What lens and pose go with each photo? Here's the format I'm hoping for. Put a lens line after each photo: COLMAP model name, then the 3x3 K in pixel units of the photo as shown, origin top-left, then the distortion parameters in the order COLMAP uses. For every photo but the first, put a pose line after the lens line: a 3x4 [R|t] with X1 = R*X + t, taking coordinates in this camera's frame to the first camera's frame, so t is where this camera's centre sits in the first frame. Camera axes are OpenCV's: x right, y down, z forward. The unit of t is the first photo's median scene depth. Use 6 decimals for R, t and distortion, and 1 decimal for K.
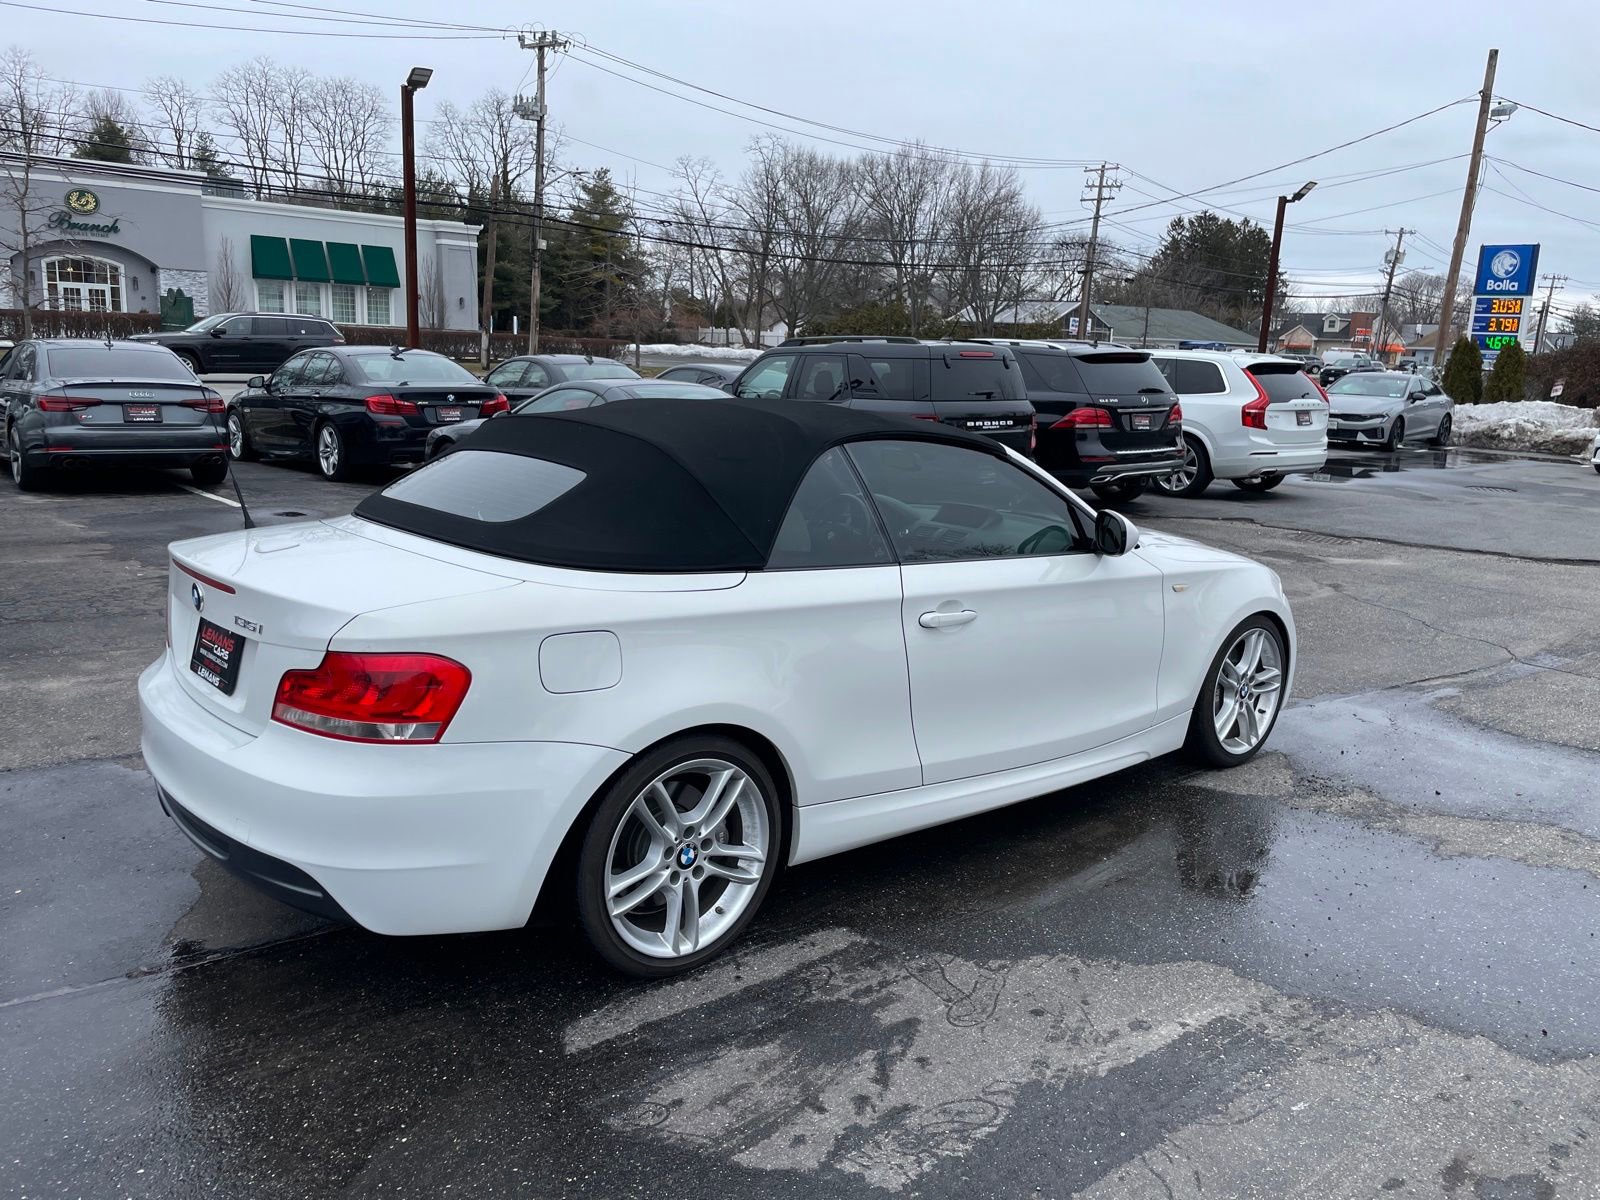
lens RADIAL K [[1208.7, 0, 809.3], [0, 1208.7, 603.2], [0, 0, 1]] dist [0.083795, -0.110284]
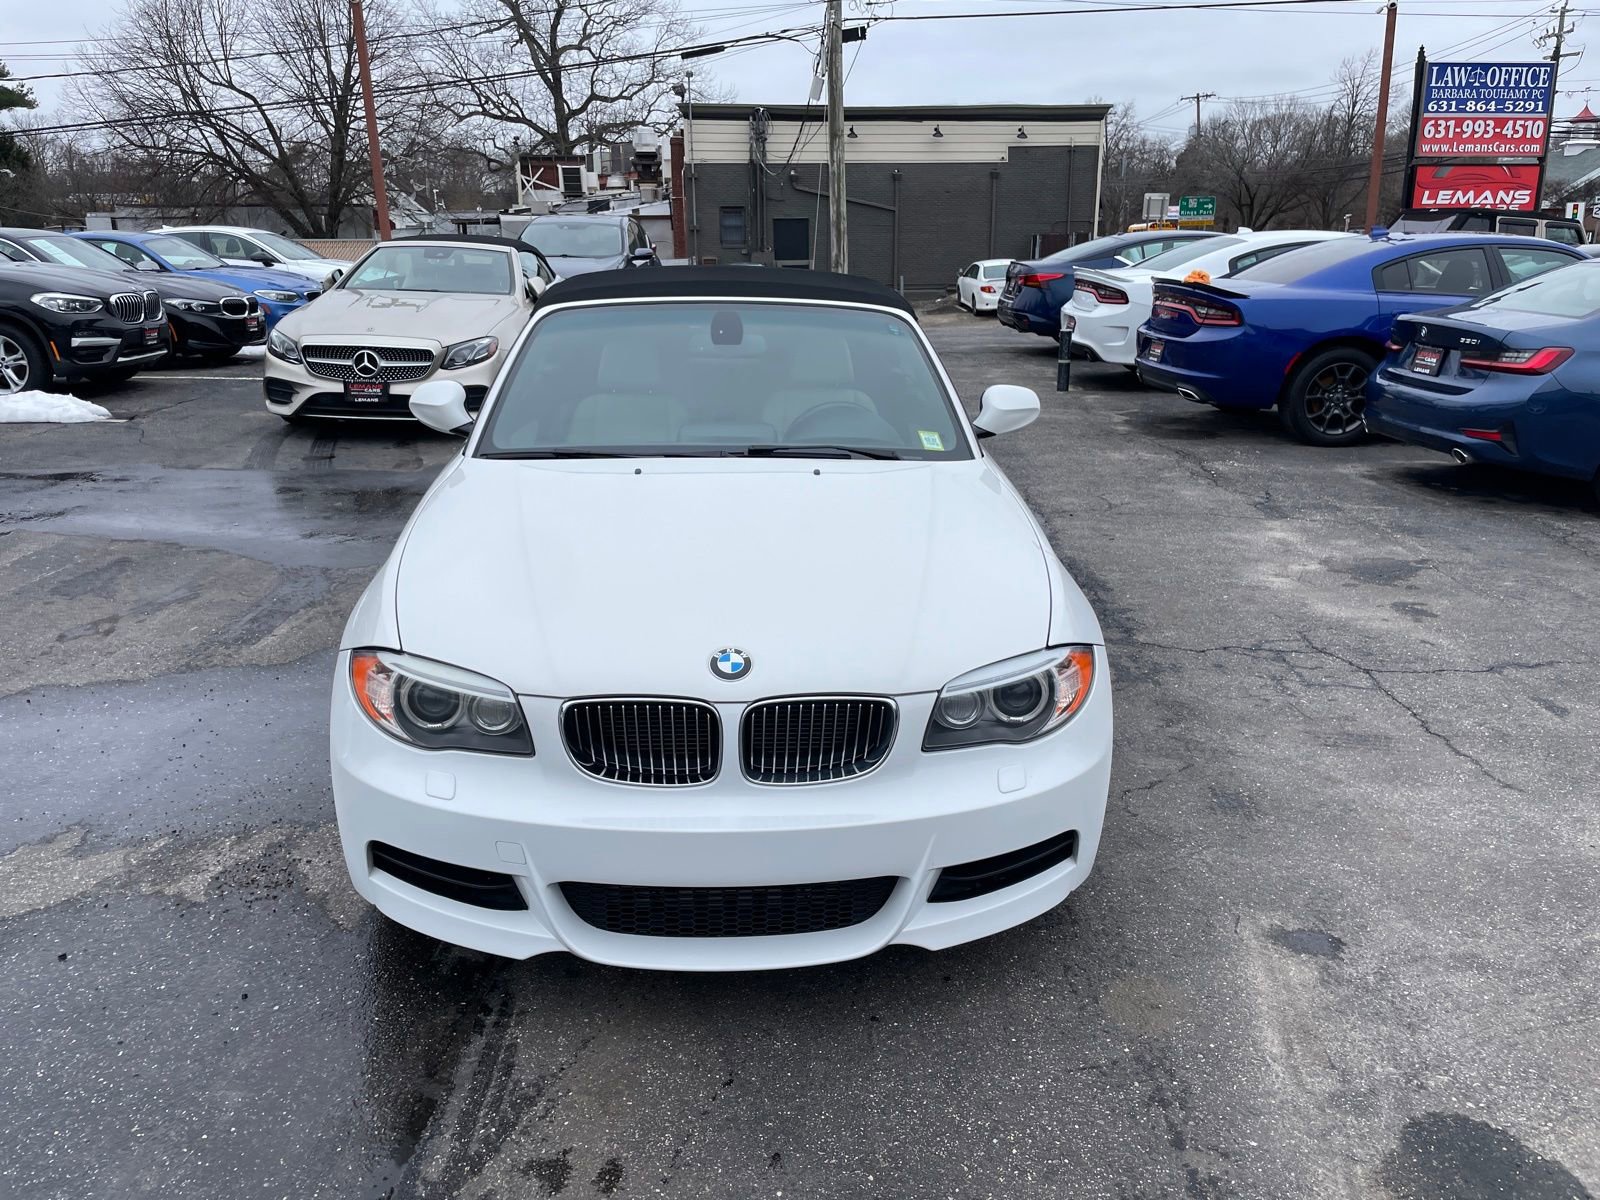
lens RADIAL K [[1208.7, 0, 789.4], [0, 1208.7, 606.3], [0, 0, 1]] dist [0.083795, -0.110284]
pose [[-0.615459, 0.192416, -0.764321, 0.801301], [-0.183617, 0.908056, 0.376455, -0.306316], [0.766483, 0.372035, -0.523540, 1.691870]]
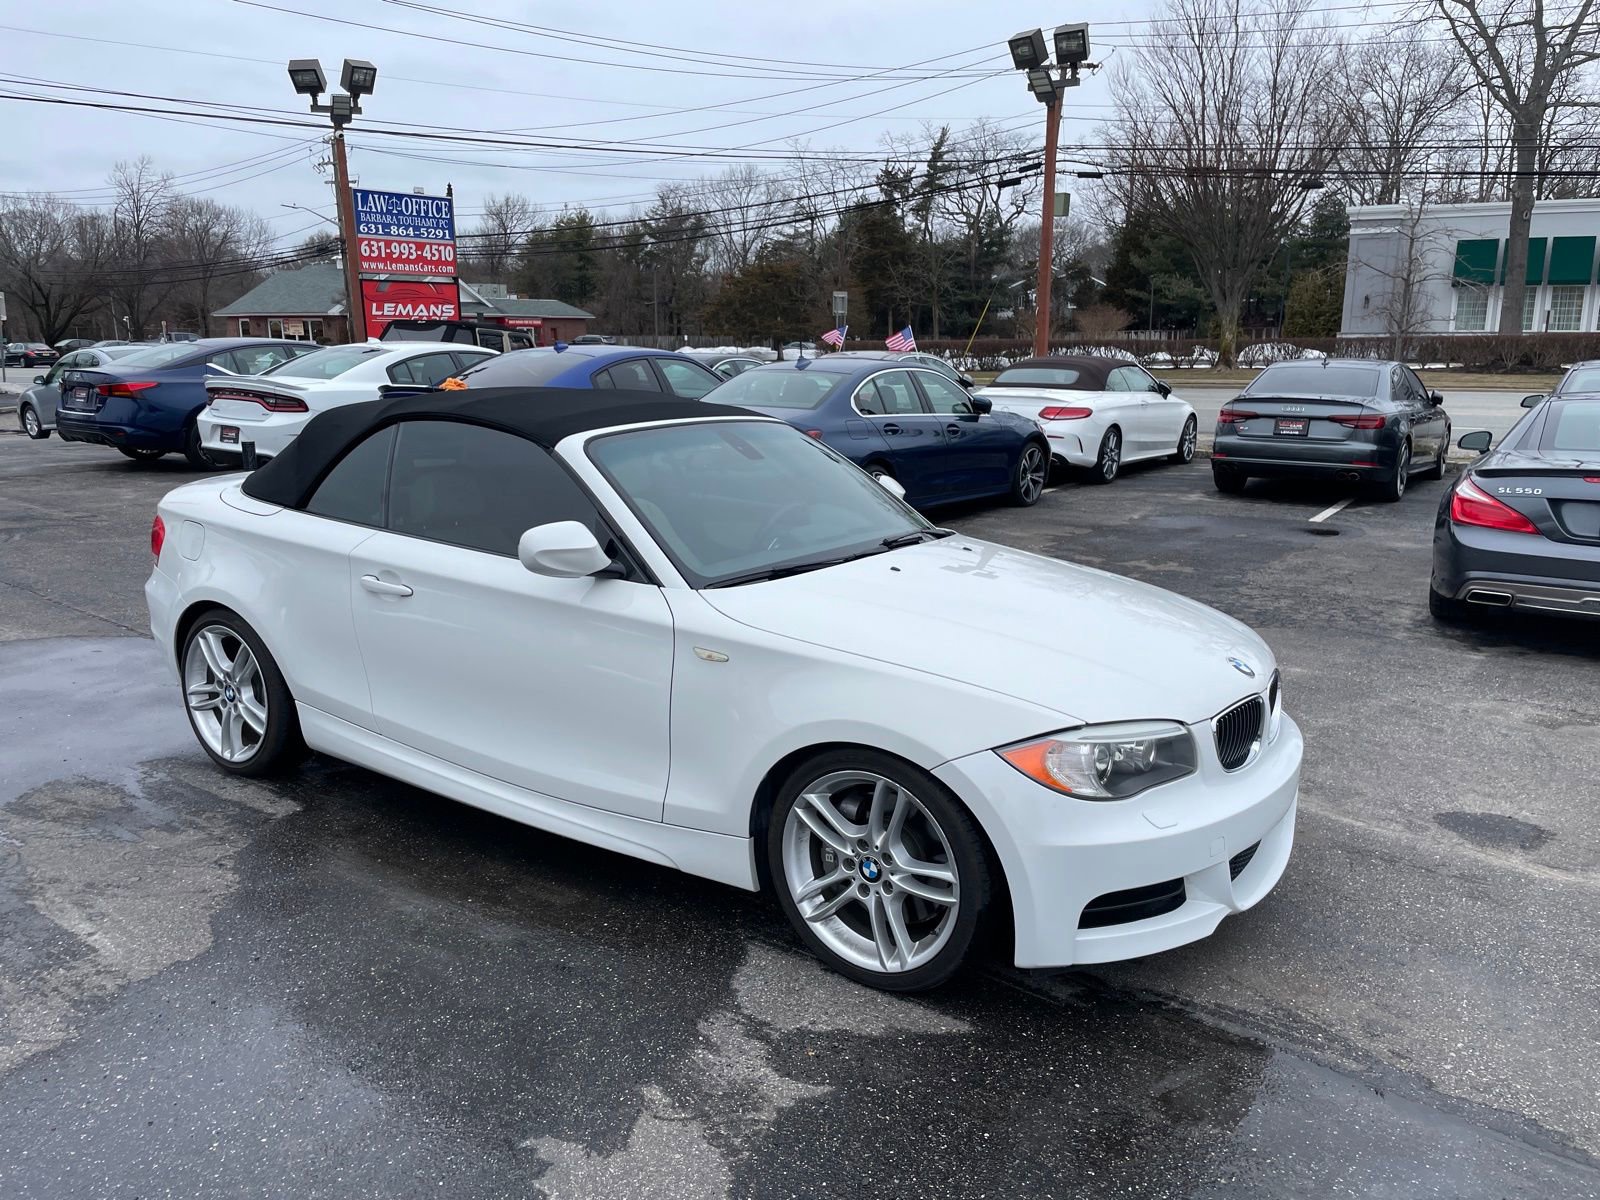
lens RADIAL K [[1208.7, 0, 801.1], [0, 1208.7, 608.3], [0, 0, 1]] dist [0.083795, -0.110284]
pose [[0.251736, 0.172423, -0.952313, 1.063763], [-0.190498, 0.973579, 0.125917, -0.149912], [0.948862, 0.149716, 0.277931, 0.903178]]
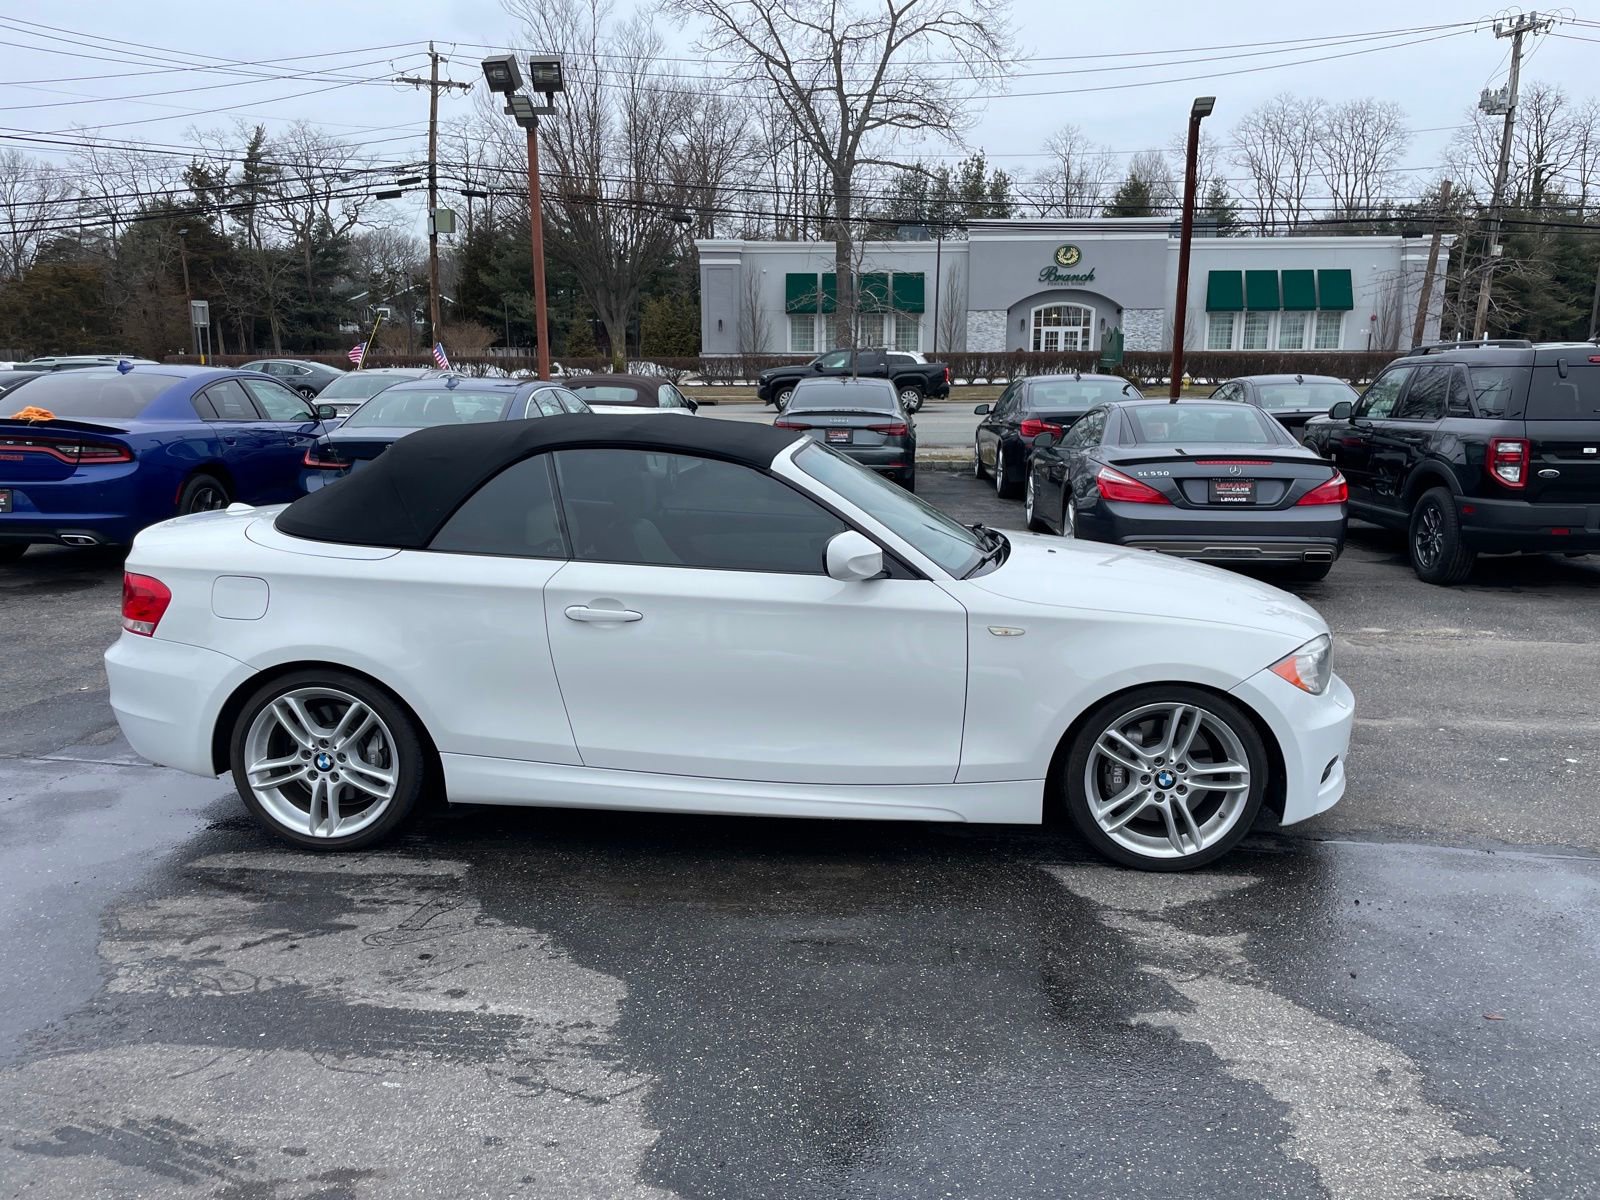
lens RADIAL K [[1208.7, 0, 807.4], [0, 1208.7, 607.4], [0, 0, 1]] dist [0.083795, -0.110284]
pose [[0.708109, 0.106227, -0.698067, 0.854998], [-0.119028, 0.992429, 0.030280, -0.041694], [0.695999, 0.061648, 0.715392, 0.305816]]
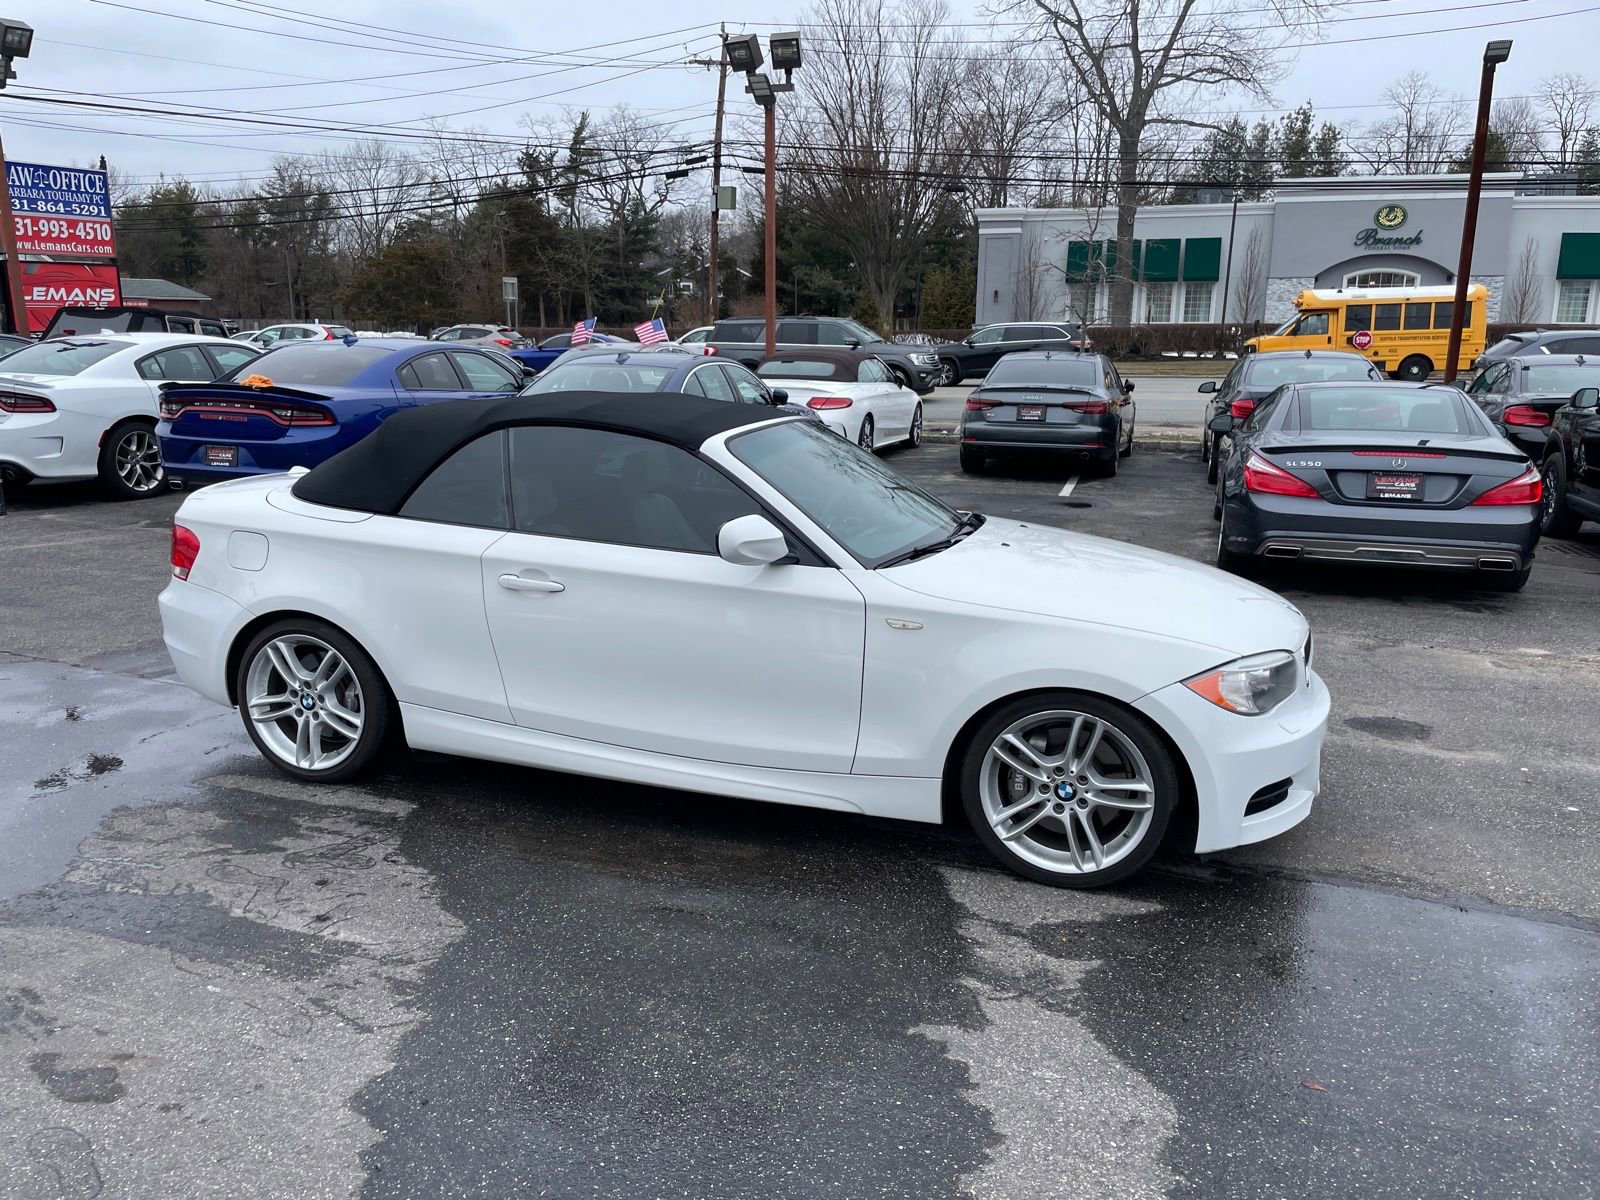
lens RADIAL K [[1208.7, 0, 781.6], [0, 1208.7, 610.0], [0, 0, 1]] dist [0.083795, -0.110284]
pose [[0.504431, 0.161235, -0.848264, 1.034556], [-0.162680, 0.982564, 0.090023, -0.089985], [0.847989, 0.092585, 0.521865, 0.522511]]
